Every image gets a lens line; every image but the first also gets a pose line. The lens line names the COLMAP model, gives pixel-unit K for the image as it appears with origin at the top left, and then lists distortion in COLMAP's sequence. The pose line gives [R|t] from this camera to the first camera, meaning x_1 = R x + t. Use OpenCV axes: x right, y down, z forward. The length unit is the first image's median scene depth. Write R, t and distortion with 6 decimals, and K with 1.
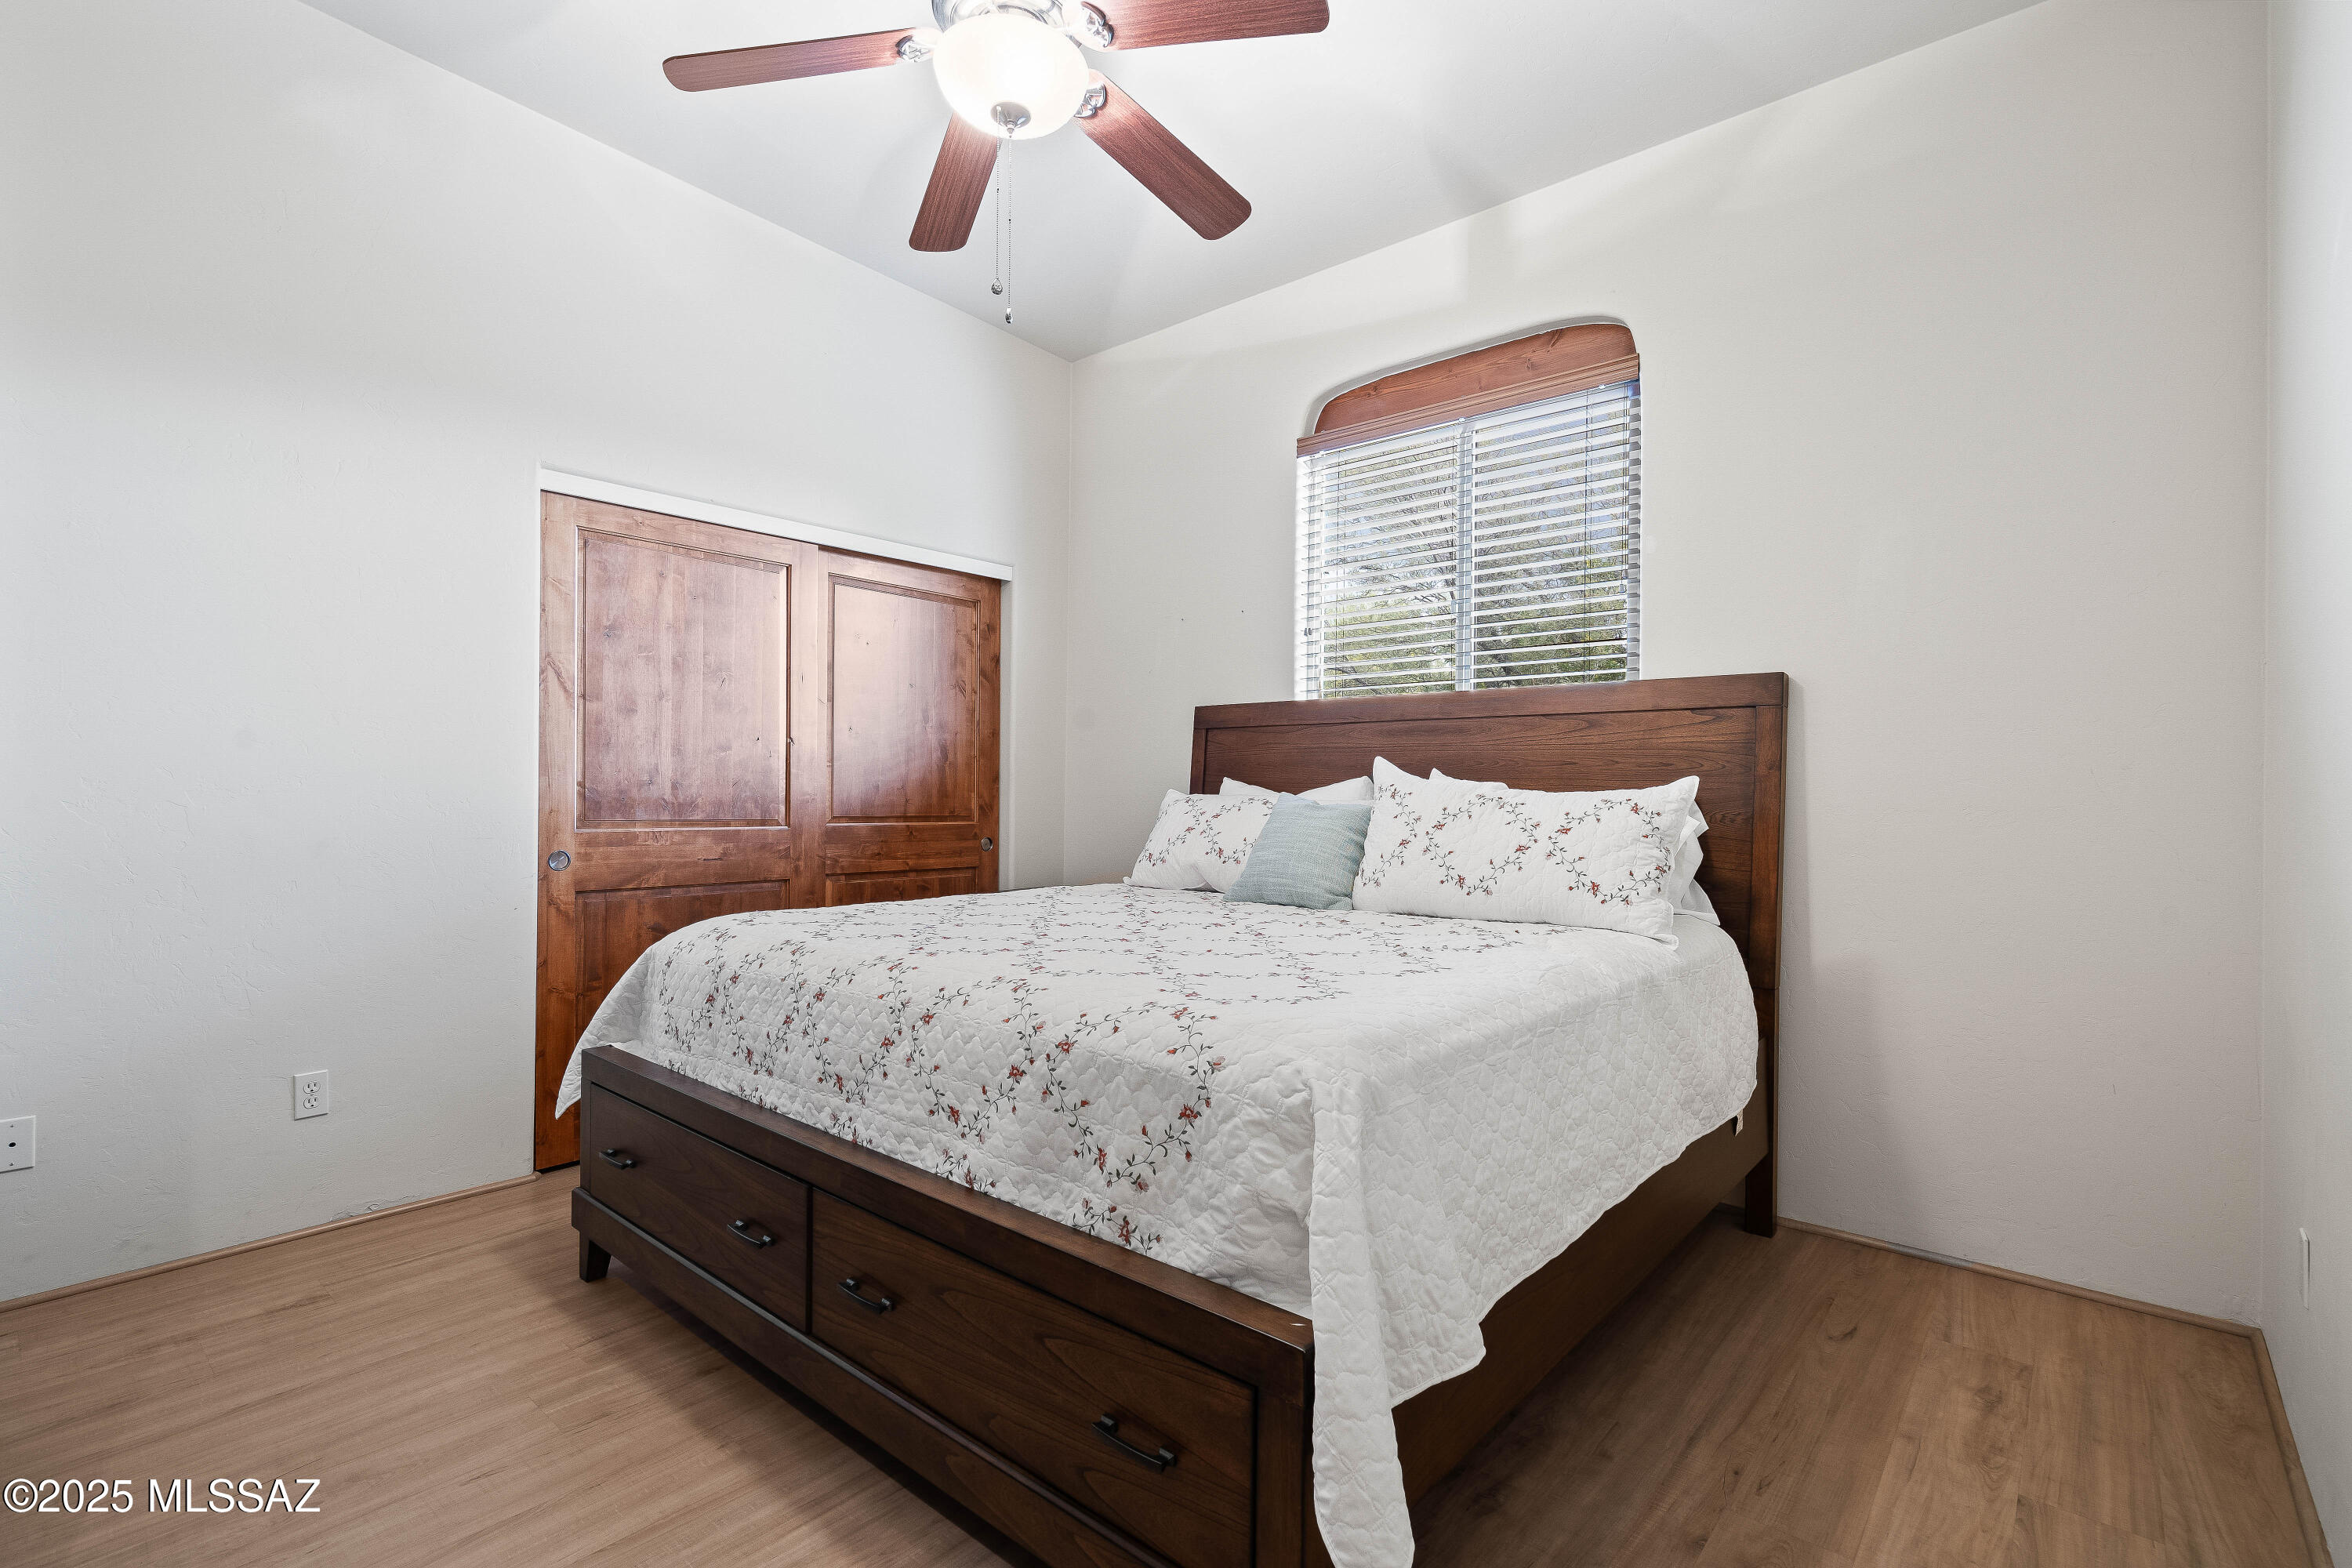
lens RADIAL K [[1072.1, 0, 1171.5], [0, 1072.1, 808.6], [0, 0, 1]] dist [-0.003301, -0.000536]
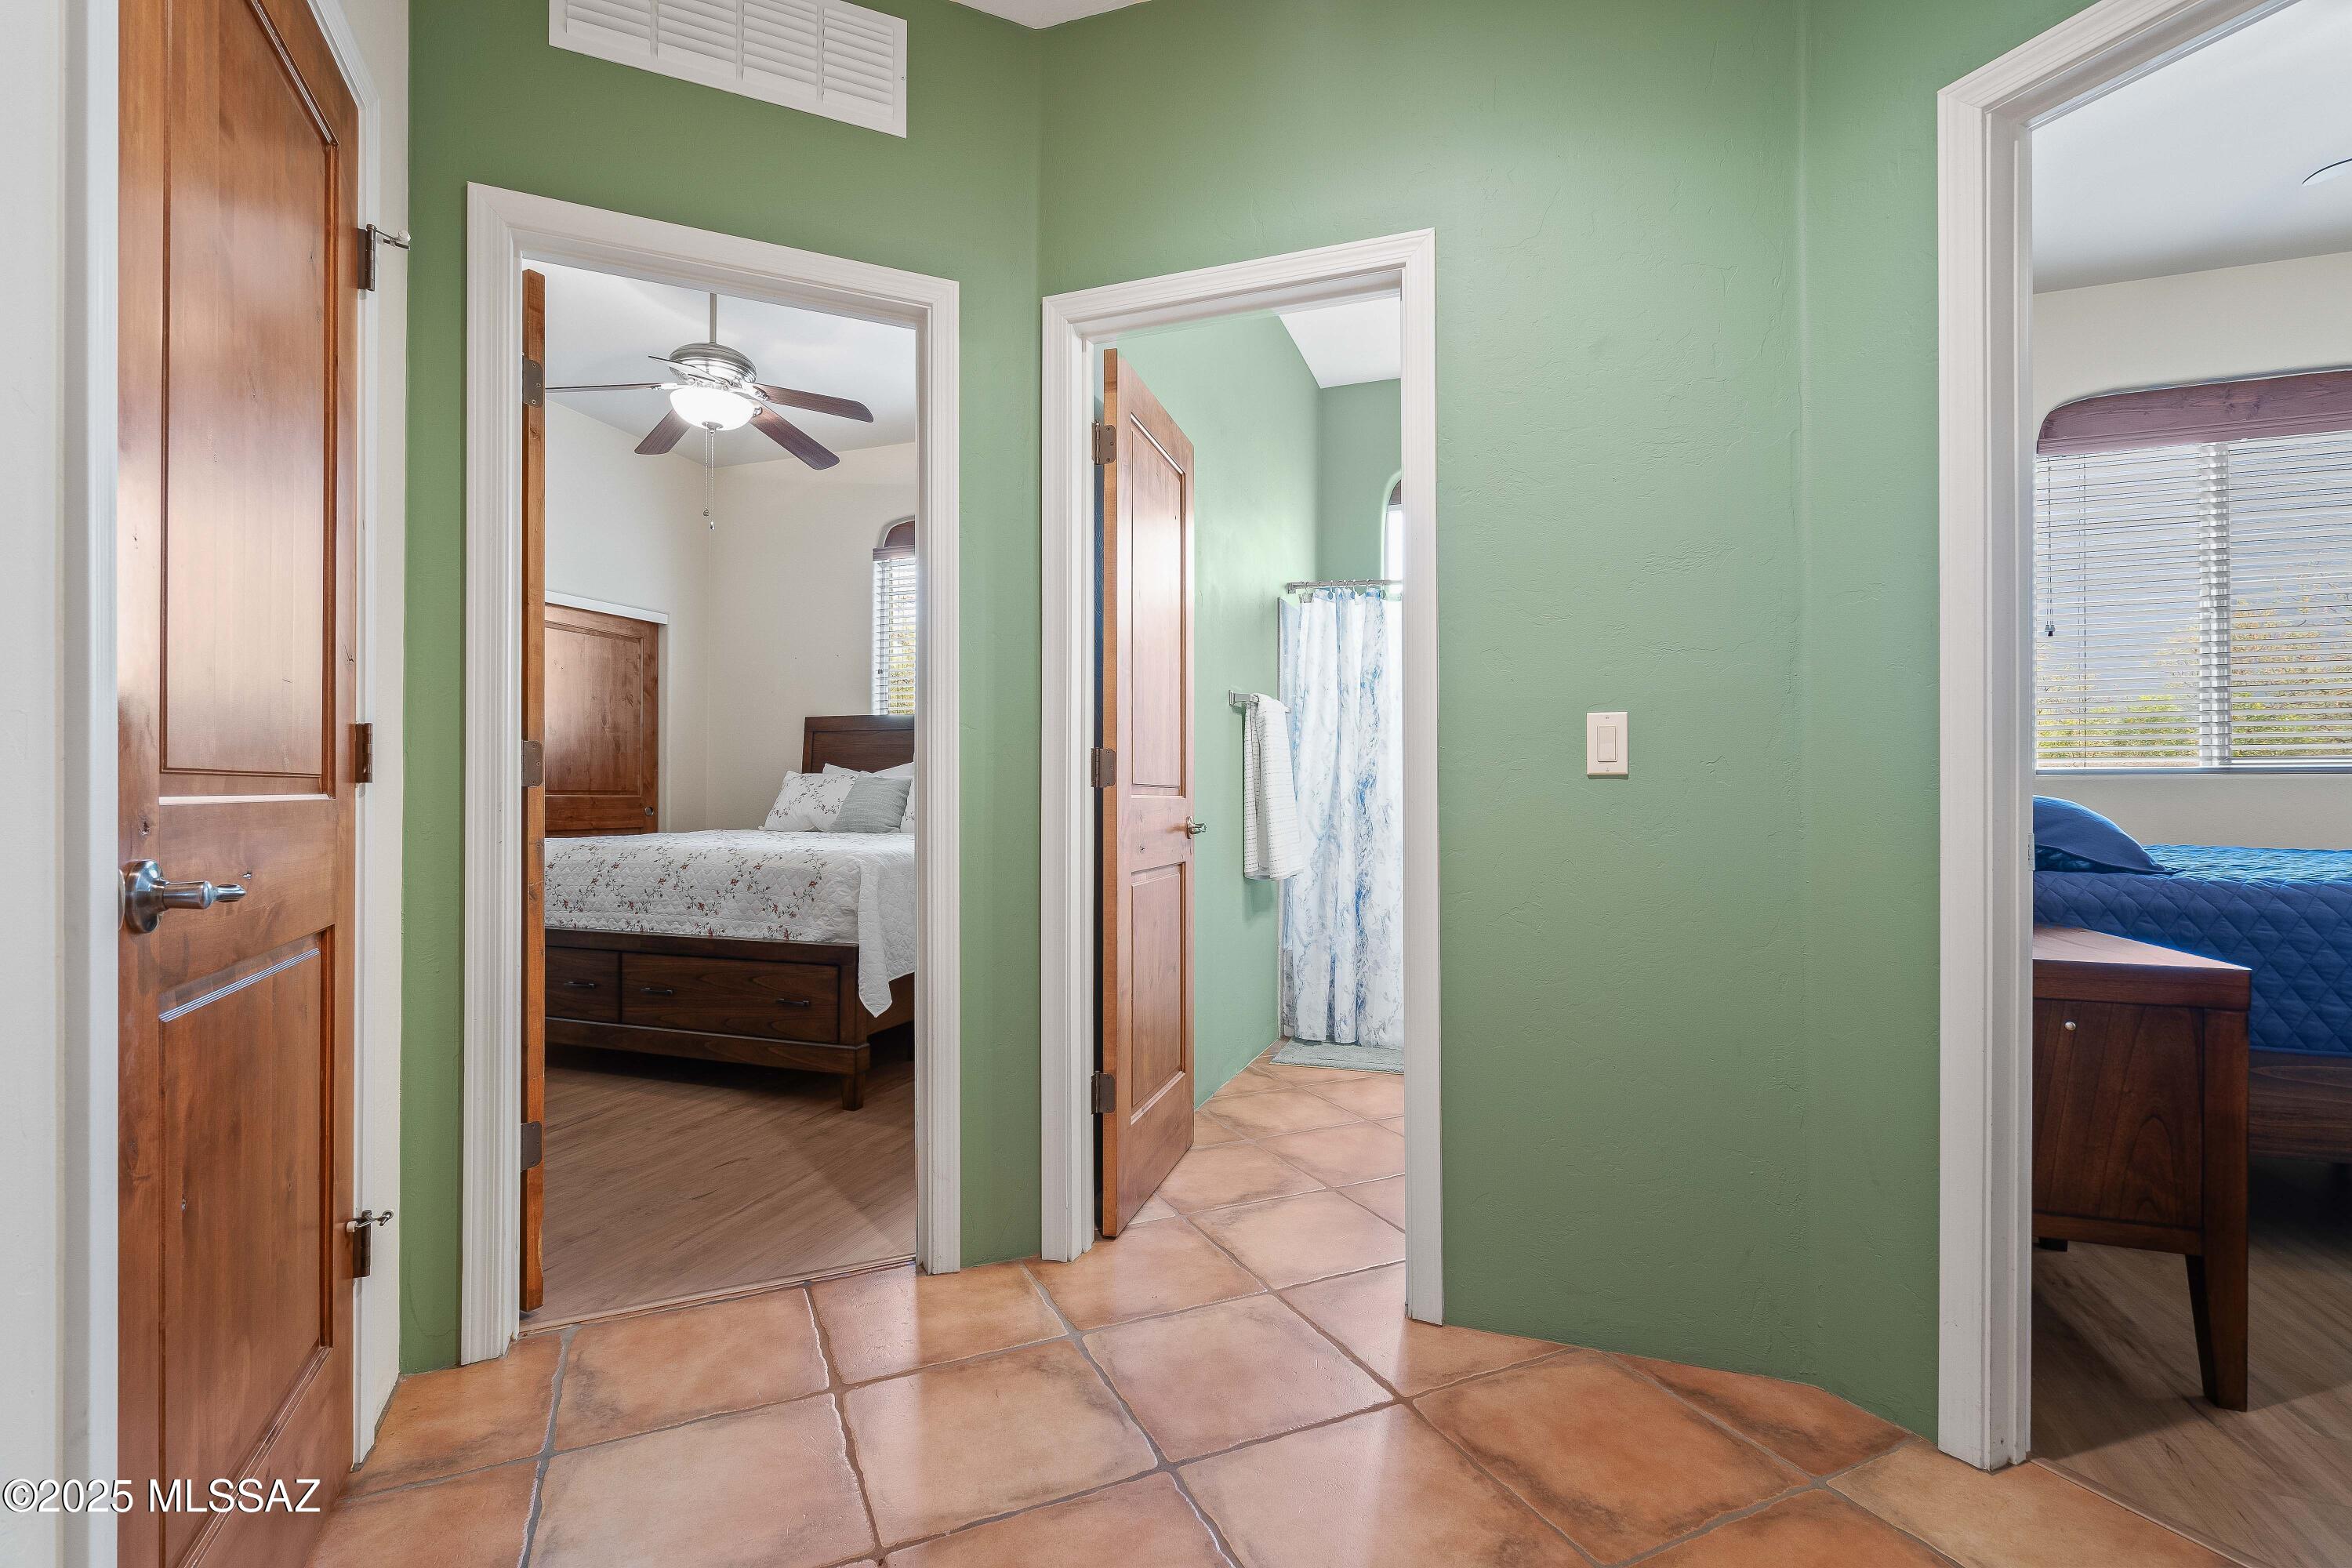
lens RADIAL K [[1101.5, 0, 1176.0], [0, 1101.5, 784.0], [0, 0, 1]] dist [-0.013215, -0.000167]
pose [[0.936264, -0.002848, 0.351285, -0.040998], [0.010575, 0.999742, -0.020082, 0.044456], [-0.351137, 0.022517, 0.936053, -0.778797]]
